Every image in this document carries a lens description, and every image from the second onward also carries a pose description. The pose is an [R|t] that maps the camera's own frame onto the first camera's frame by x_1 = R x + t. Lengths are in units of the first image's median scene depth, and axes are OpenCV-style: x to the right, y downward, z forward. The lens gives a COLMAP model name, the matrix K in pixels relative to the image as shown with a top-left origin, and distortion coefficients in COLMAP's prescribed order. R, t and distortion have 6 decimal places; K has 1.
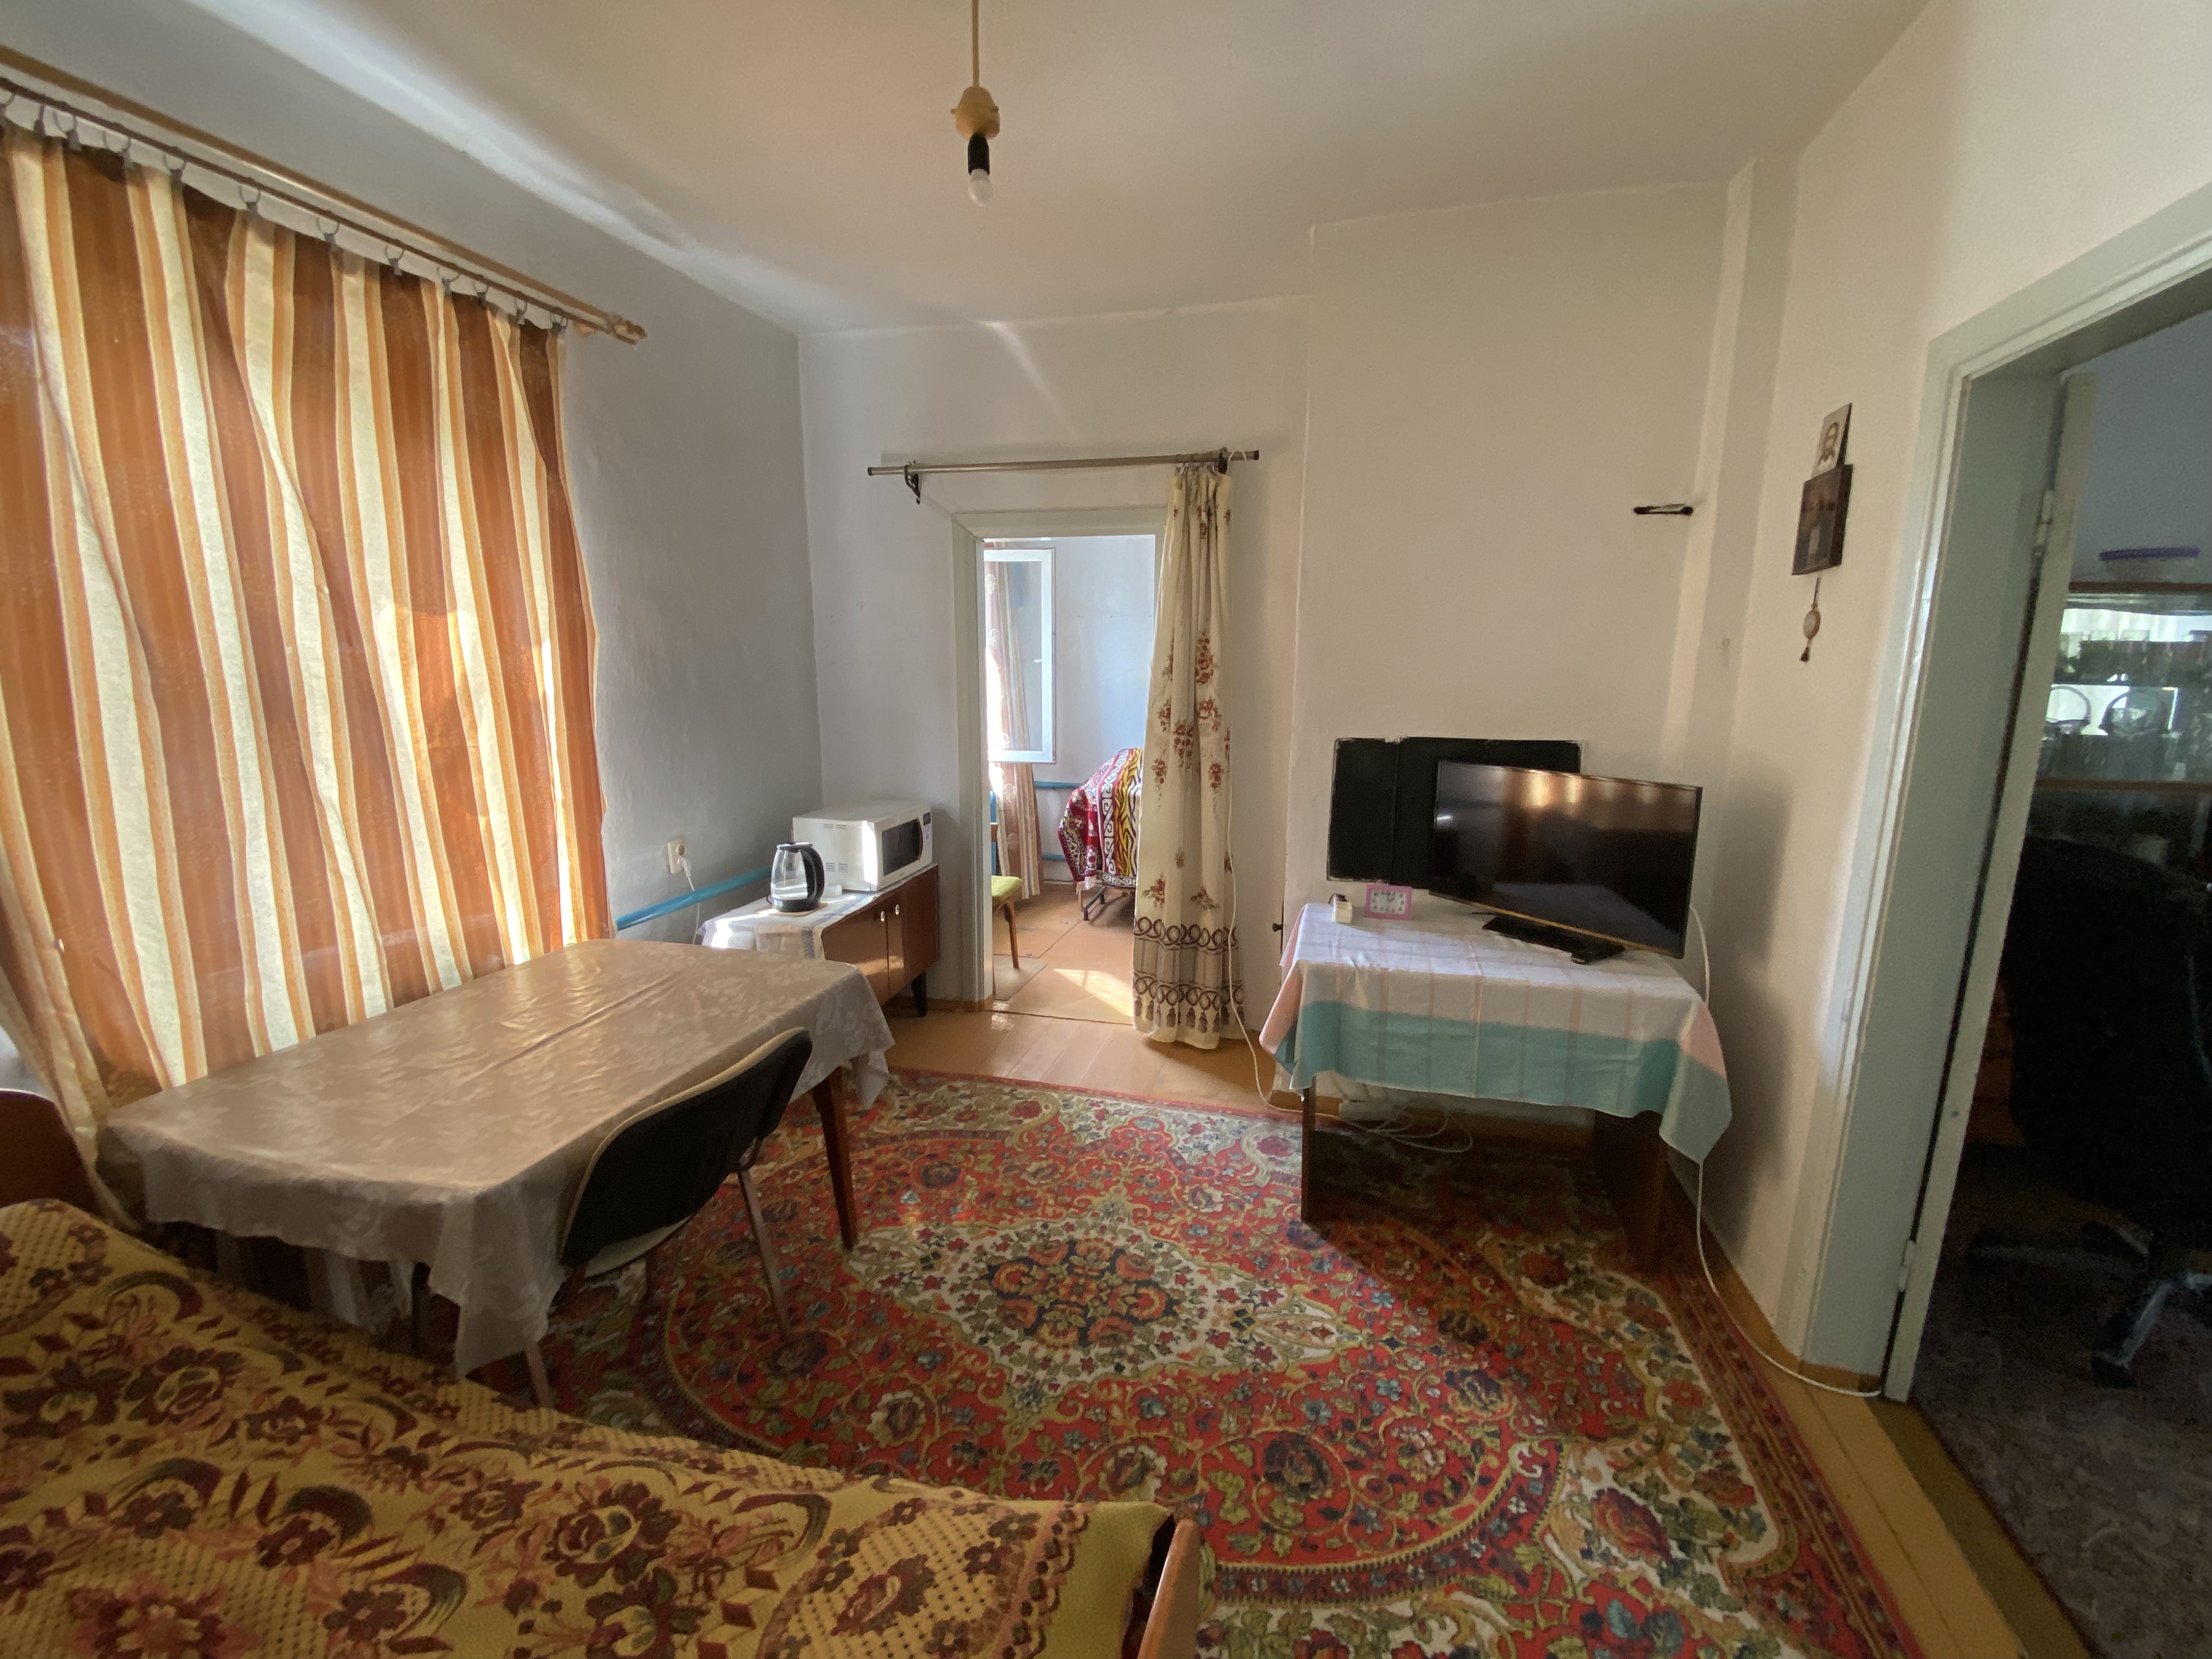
lens RADIAL K [[900.4, 0, 1104.1], [0, 900.4, 828.0], [0, 0, 1]] dist [-0.009215, -0.009795]
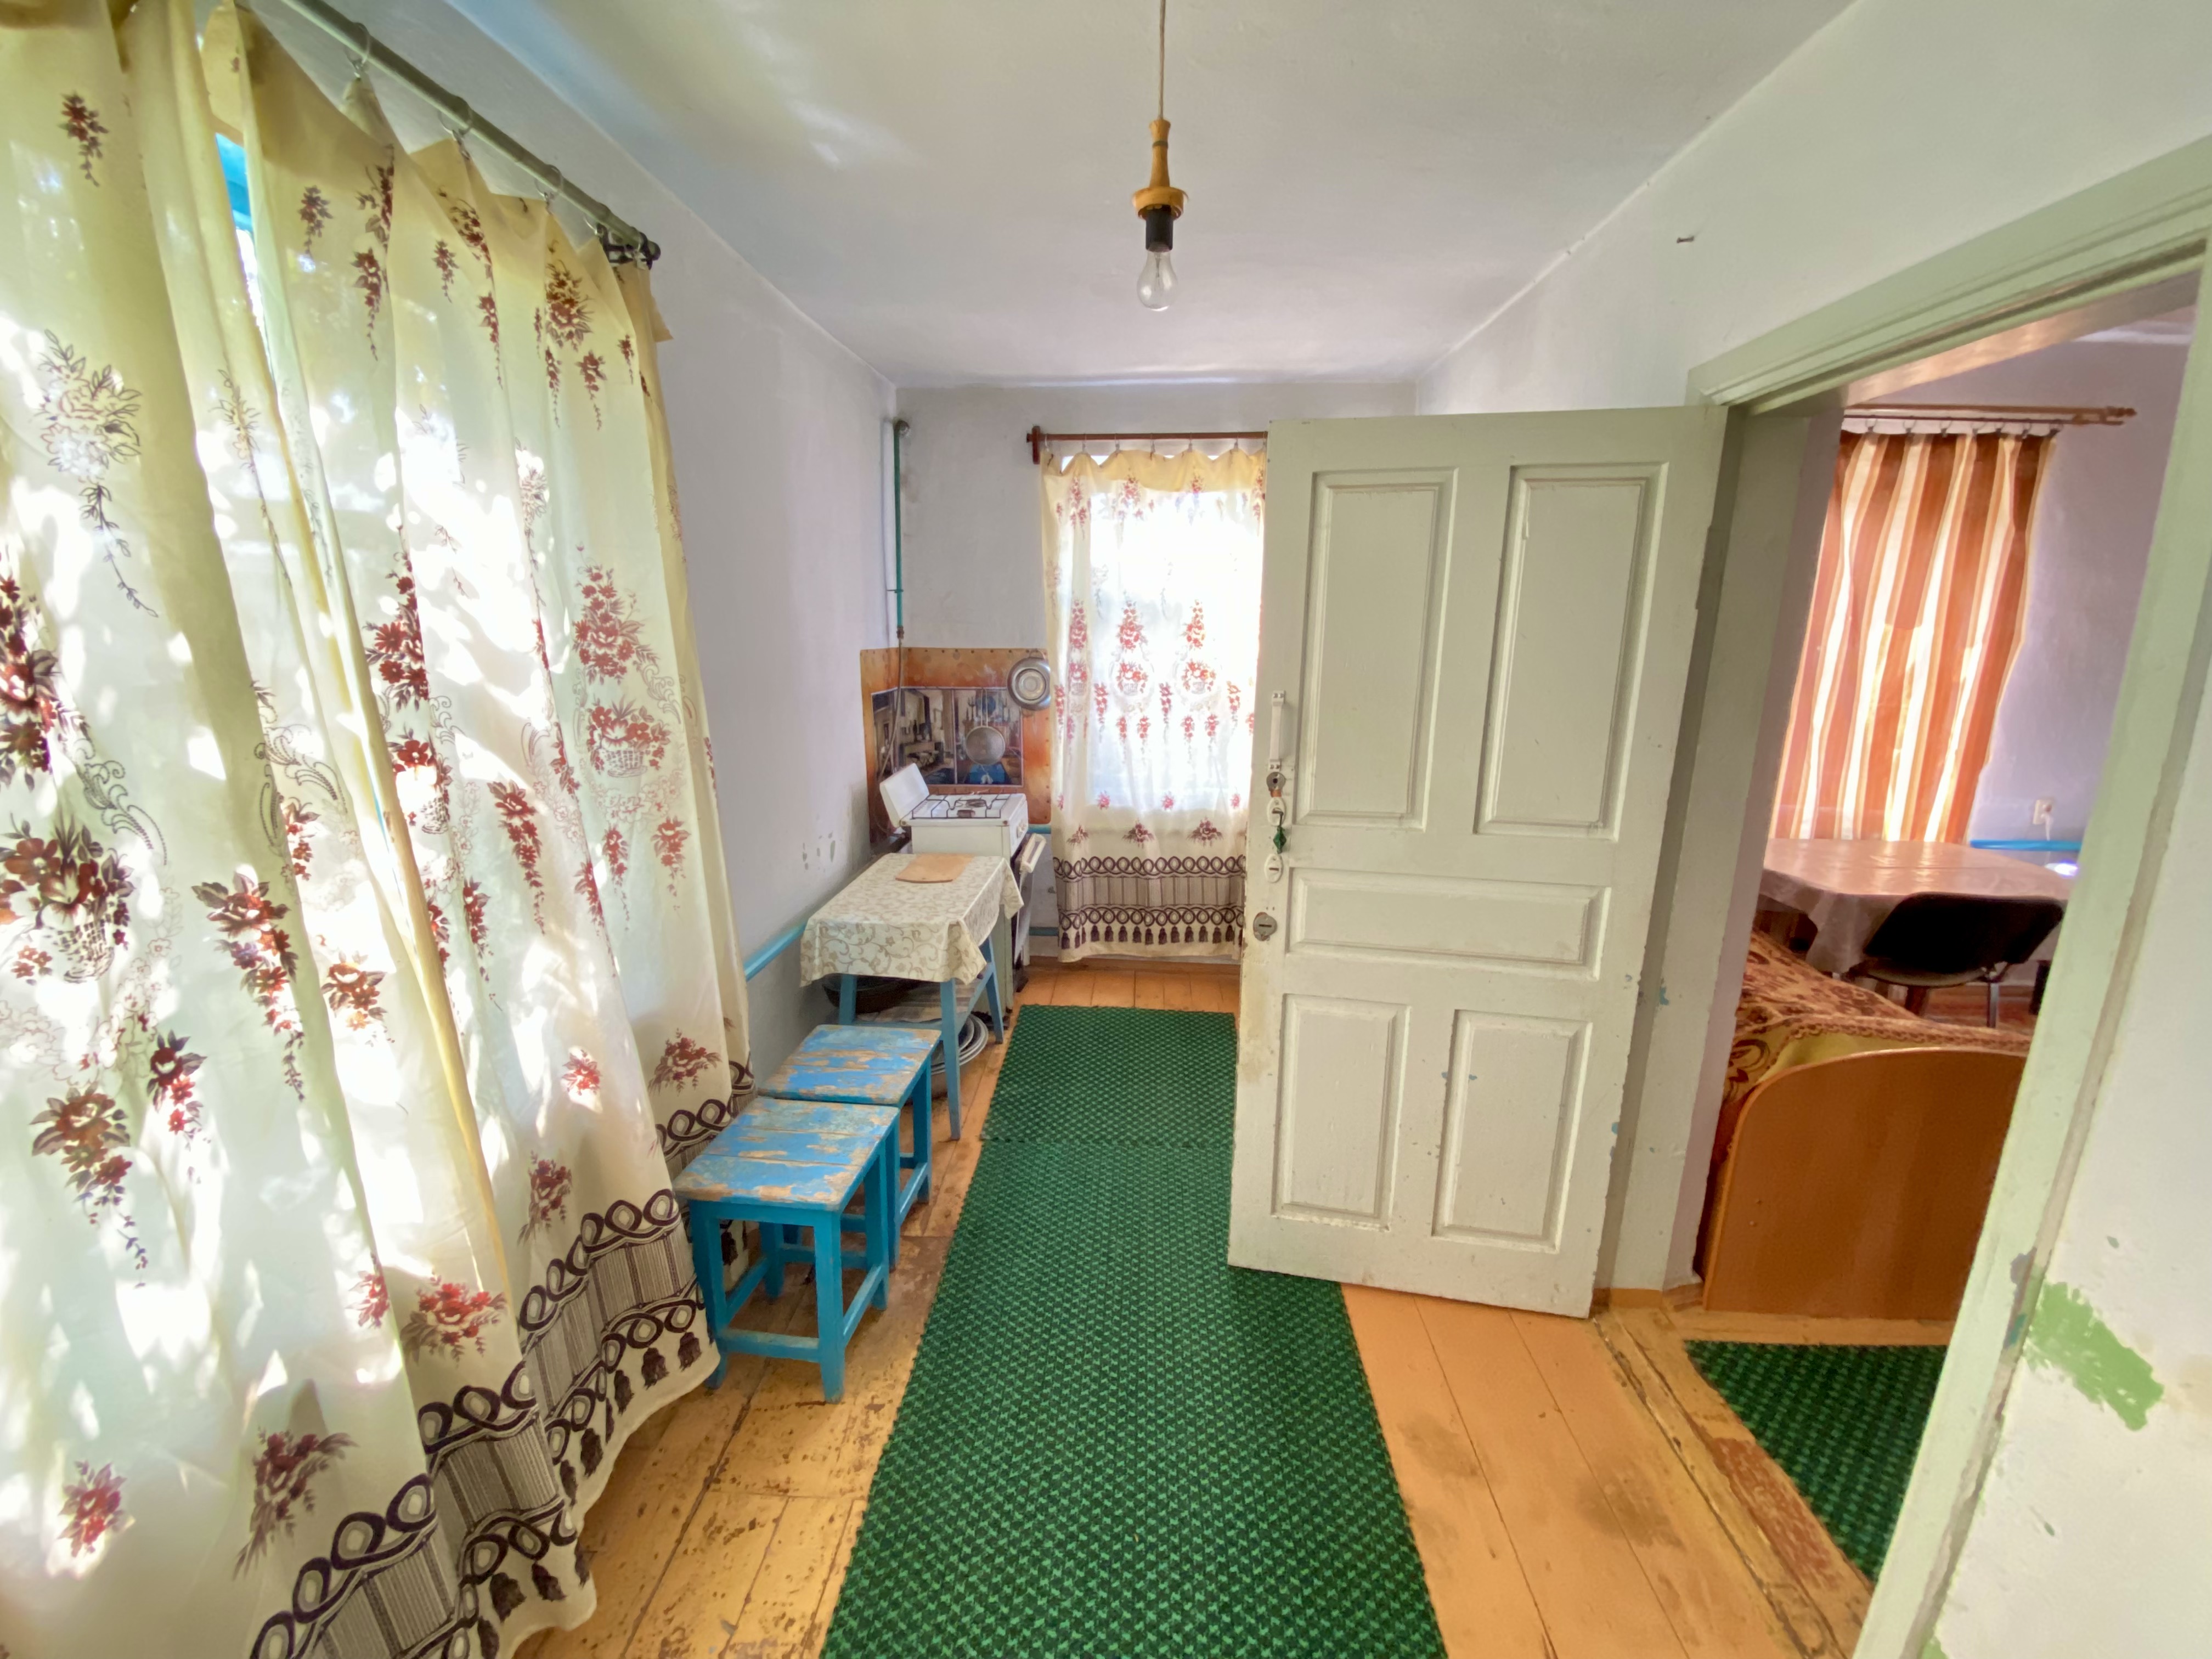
lens RADIAL K [[900.4, 0, 1105.9], [0, 900.4, 822.6], [0, 0, 1]] dist [-0.009215, -0.009795]
pose [[0.217547, 0.228362, -0.948959, 0.612601], [-0.185463, 0.964203, 0.189514, 0.081570], [0.958268, 0.134769, 0.252113, -0.849834]]
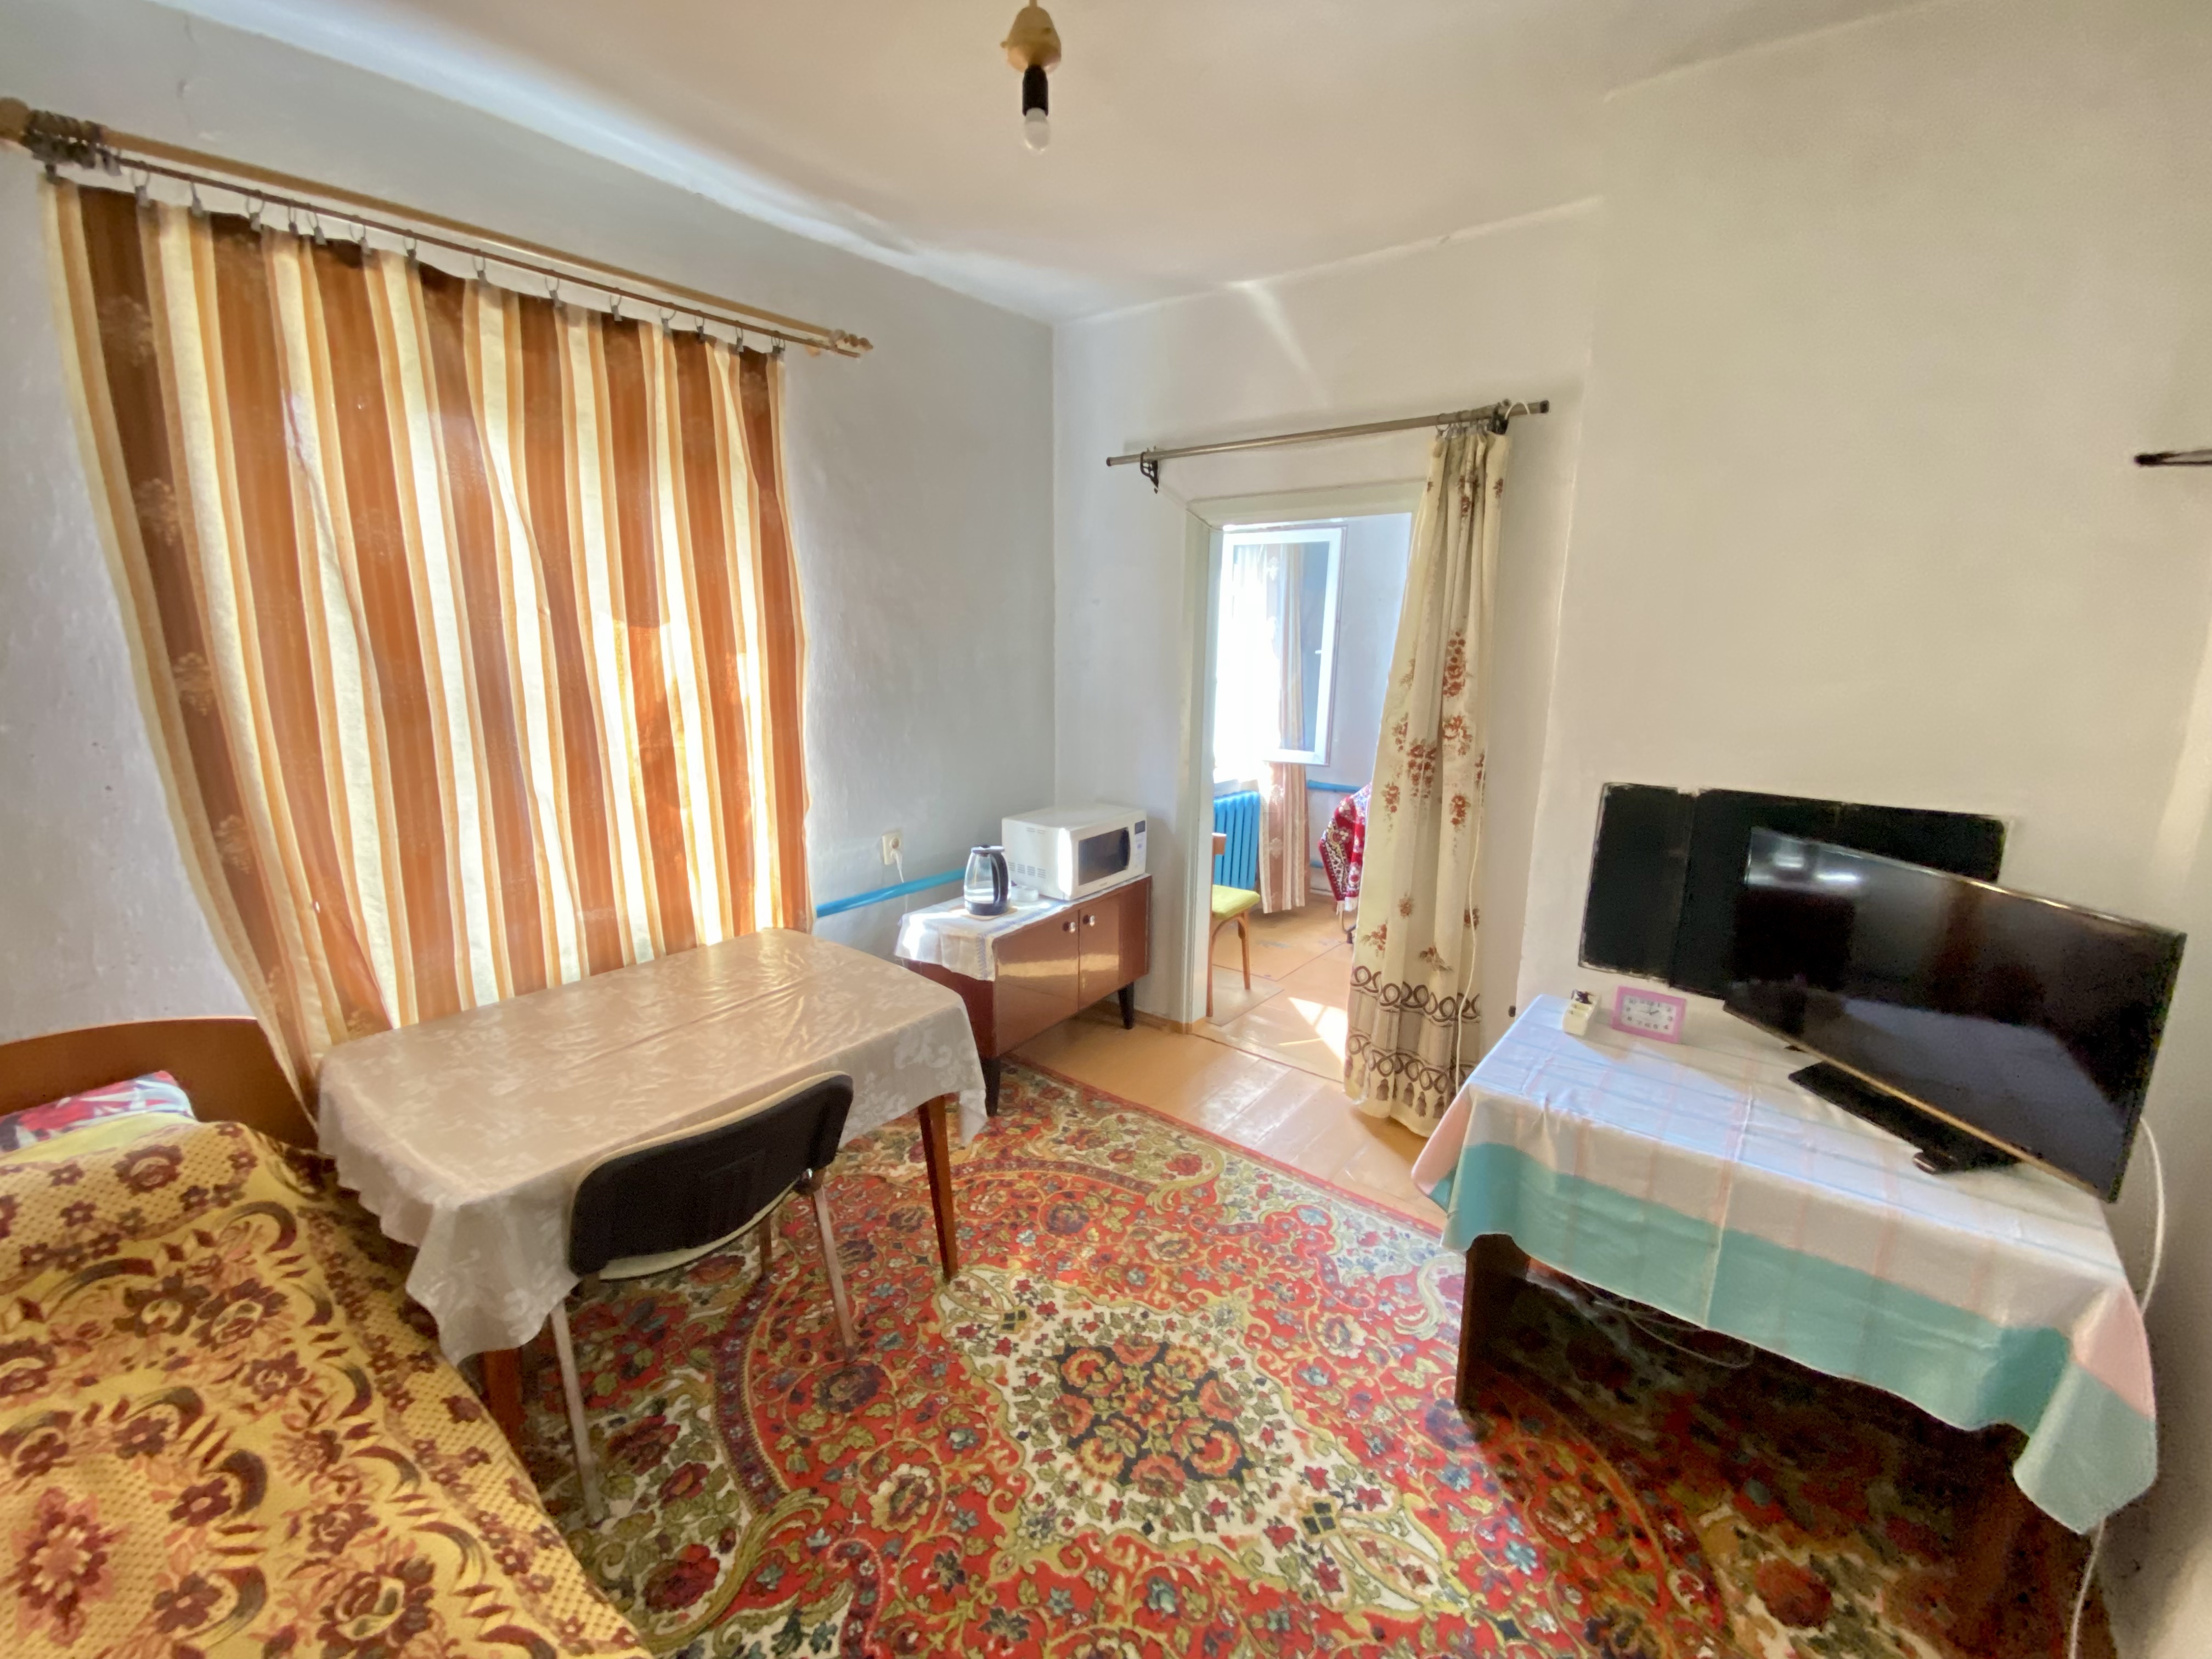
lens RADIAL K [[900.4, 0, 1089.6], [0, 900.4, 826.9], [0, 0, 1]] dist [-0.009215, -0.009795]
pose [[0.915715, 0.087048, -0.392287, 0.210422], [-0.075360, 0.996135, 0.045130, -0.083191], [0.394699, -0.011763, 0.918735, 0.182096]]
